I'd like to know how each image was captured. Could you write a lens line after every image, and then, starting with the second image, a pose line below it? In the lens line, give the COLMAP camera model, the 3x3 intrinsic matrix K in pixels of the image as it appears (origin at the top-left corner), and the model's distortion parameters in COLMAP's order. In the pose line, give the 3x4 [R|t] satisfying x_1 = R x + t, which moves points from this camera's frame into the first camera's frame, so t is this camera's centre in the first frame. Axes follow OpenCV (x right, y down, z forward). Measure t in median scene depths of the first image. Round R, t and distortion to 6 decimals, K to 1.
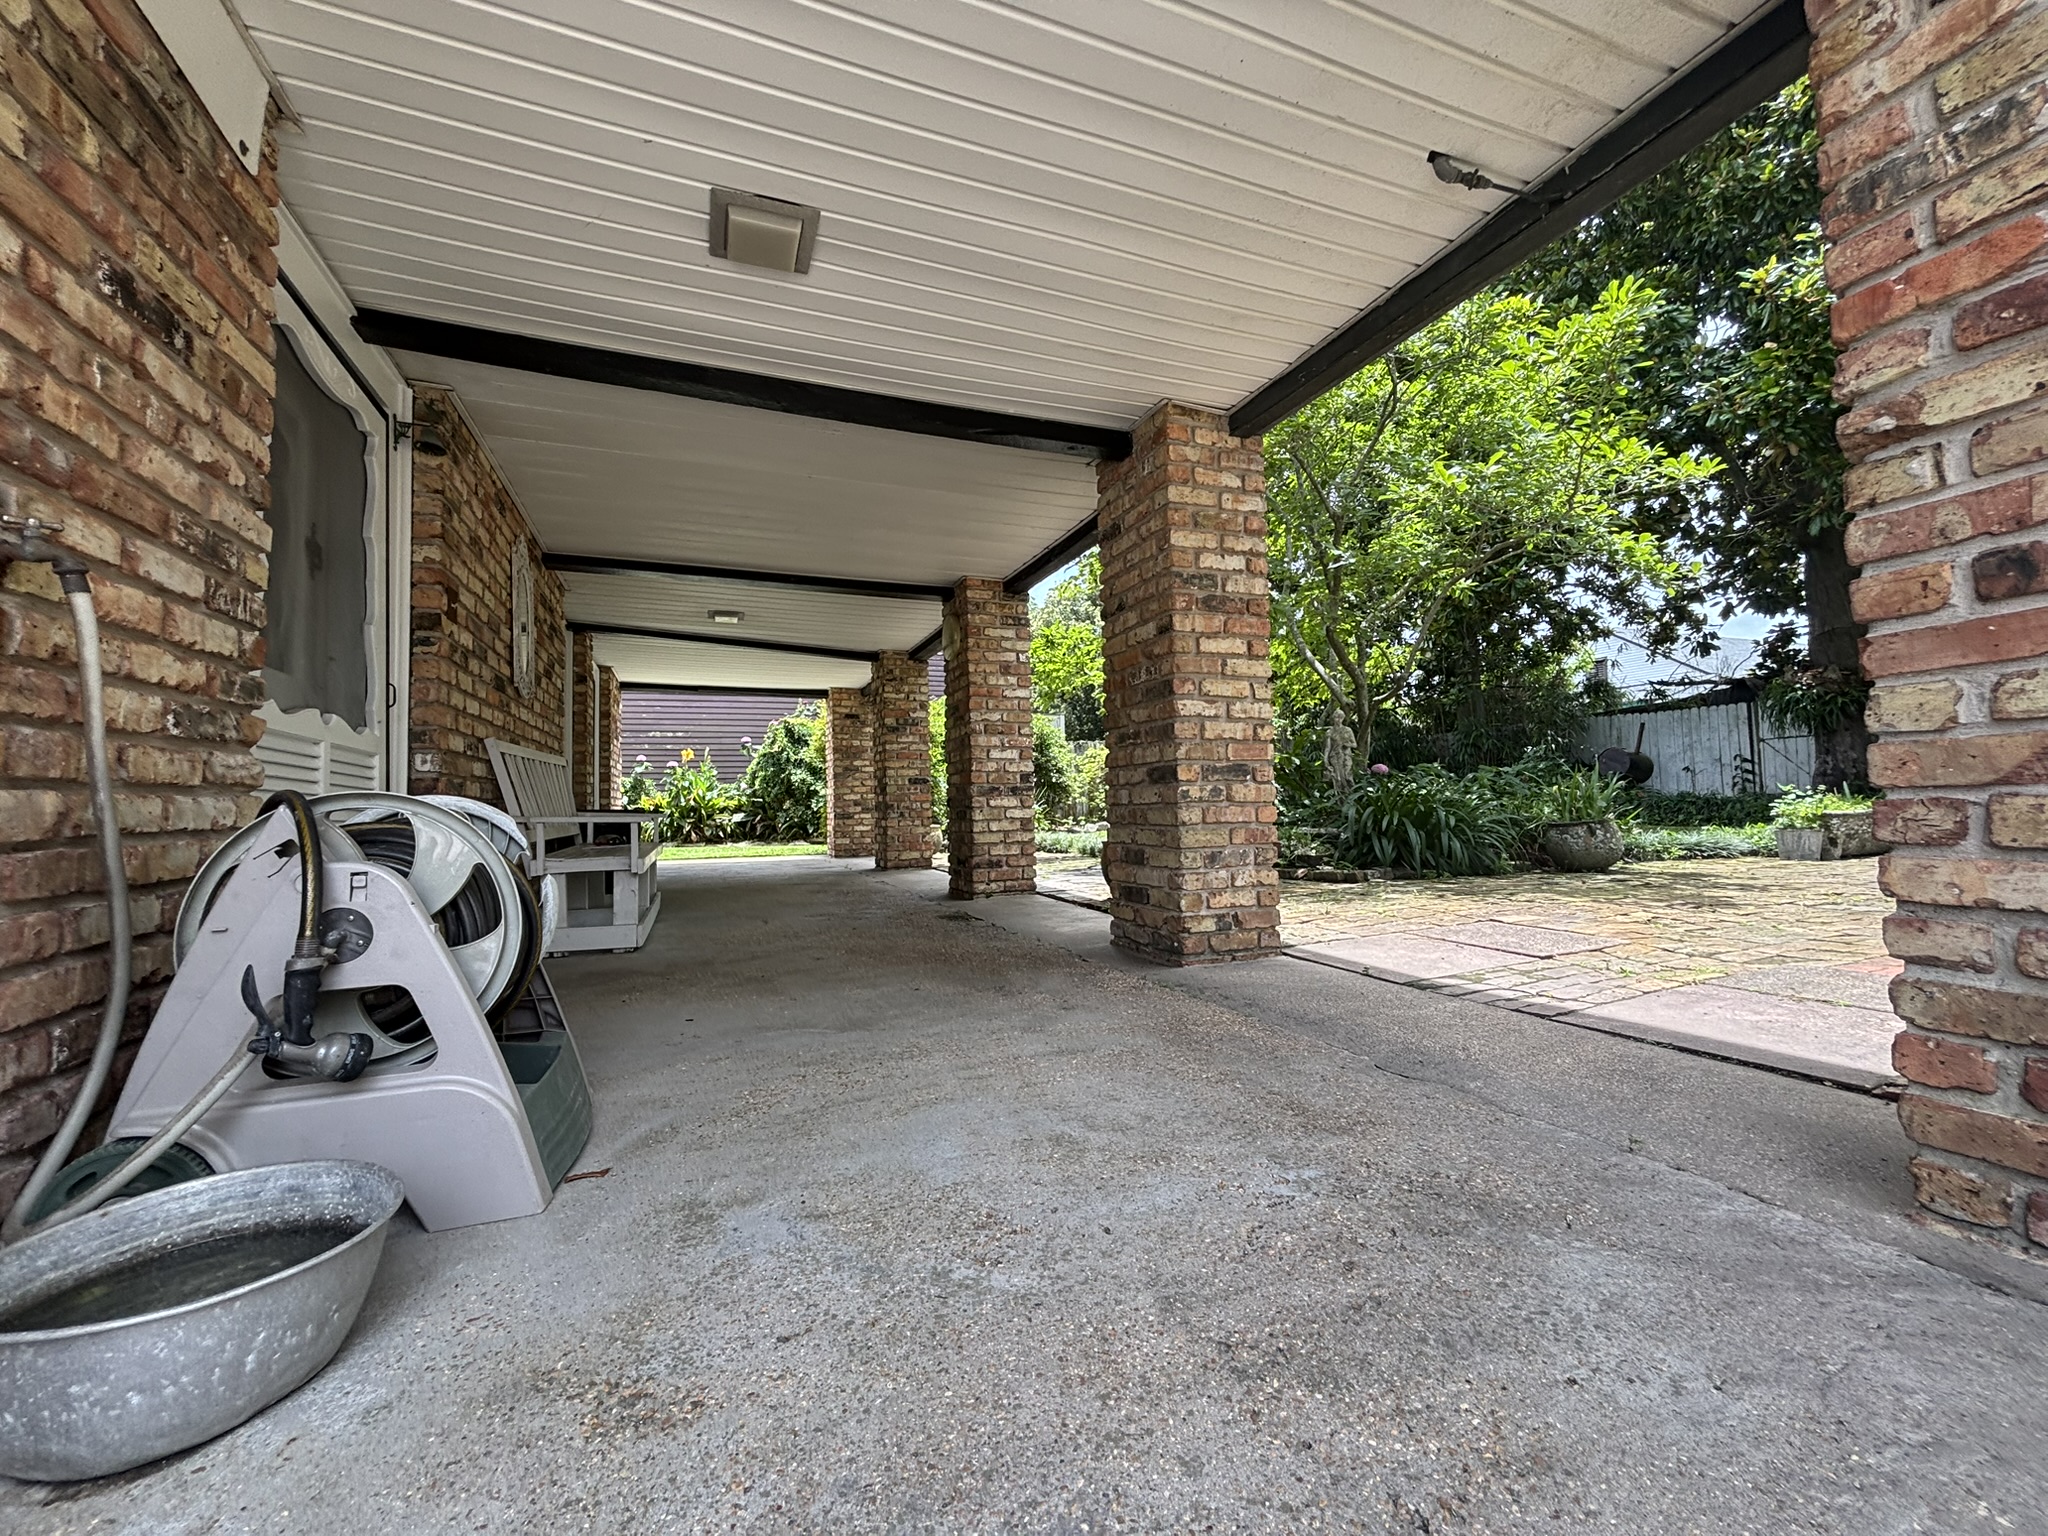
lens RADIAL K [[821.6, 0, 1022.8], [0, 821.6, 761.8], [0, 0, 1]] dist [0.008385, 0.000074]
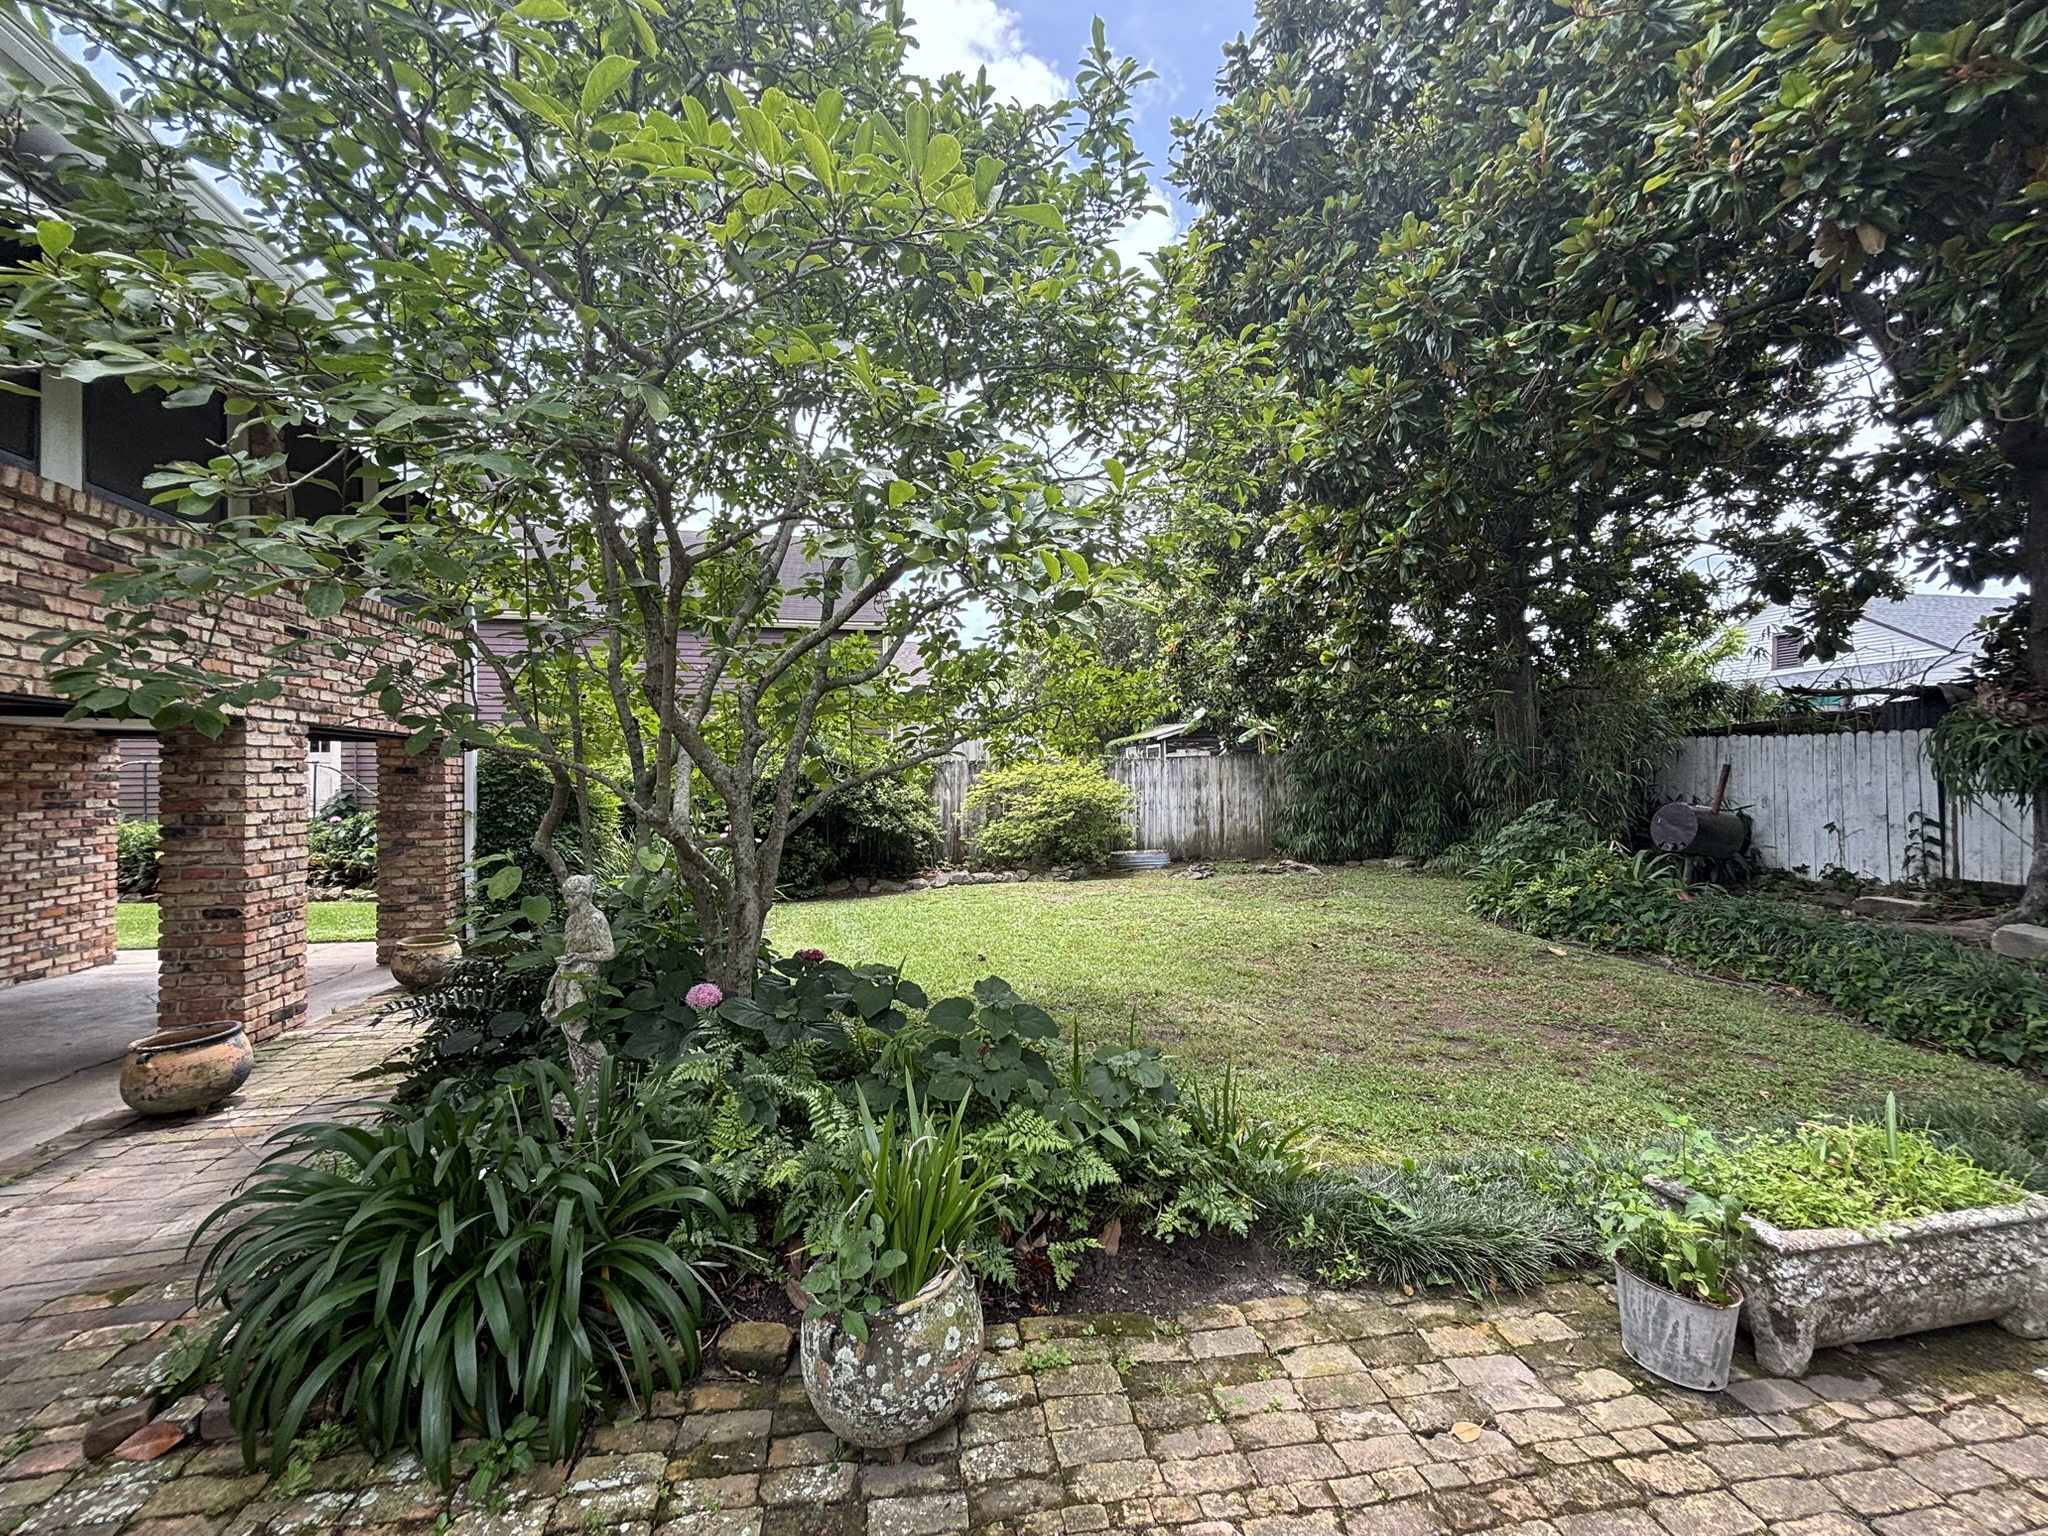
lens RADIAL K [[821.6, 0, 1022.8], [0, 821.6, 761.8], [0, 0, 1]] dist [0.008385, 0.000074]
pose [[0.983267, 0.013662, -0.181659, 0.301683], [-0.007314, 0.999341, 0.035568, -0.061016], [0.182025, -0.033644, 0.982718, 0.253076]]
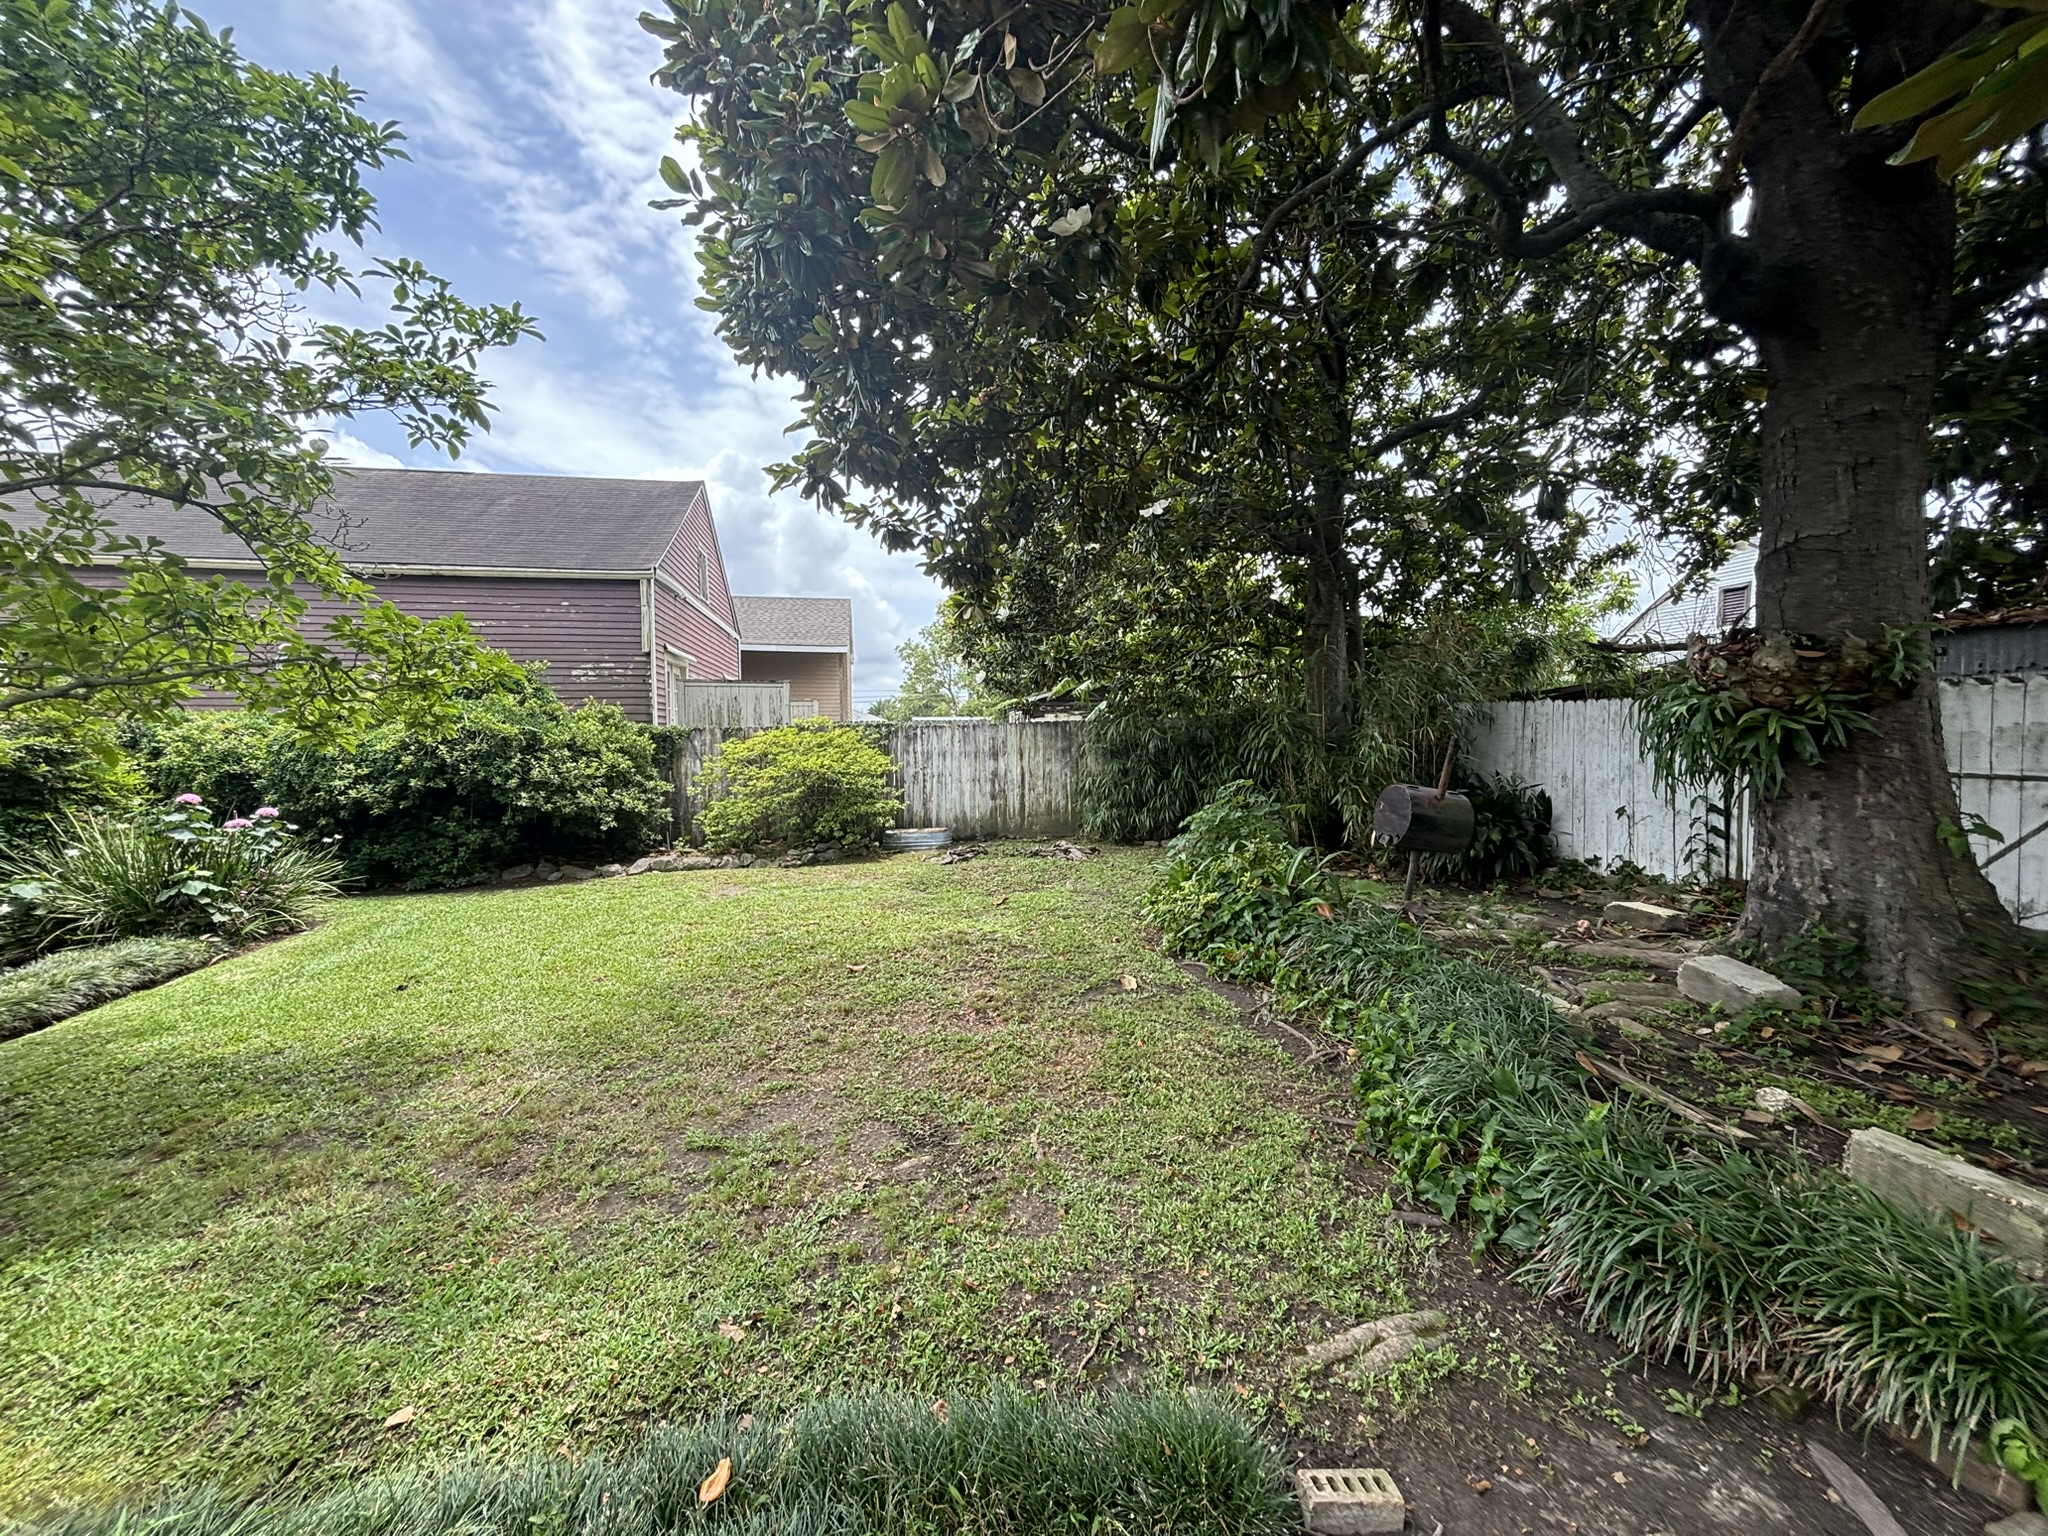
lens RADIAL K [[821.6, 0, 1022.8], [0, 821.6, 761.8], [0, 0, 1]] dist [0.008385, 0.000074]
pose [[0.979952, 0.023789, -0.197807, 0.531600], [-0.007568, 0.996574, 0.082359, -0.065010], [0.199088, -0.079211, 0.976775, 0.406101]]
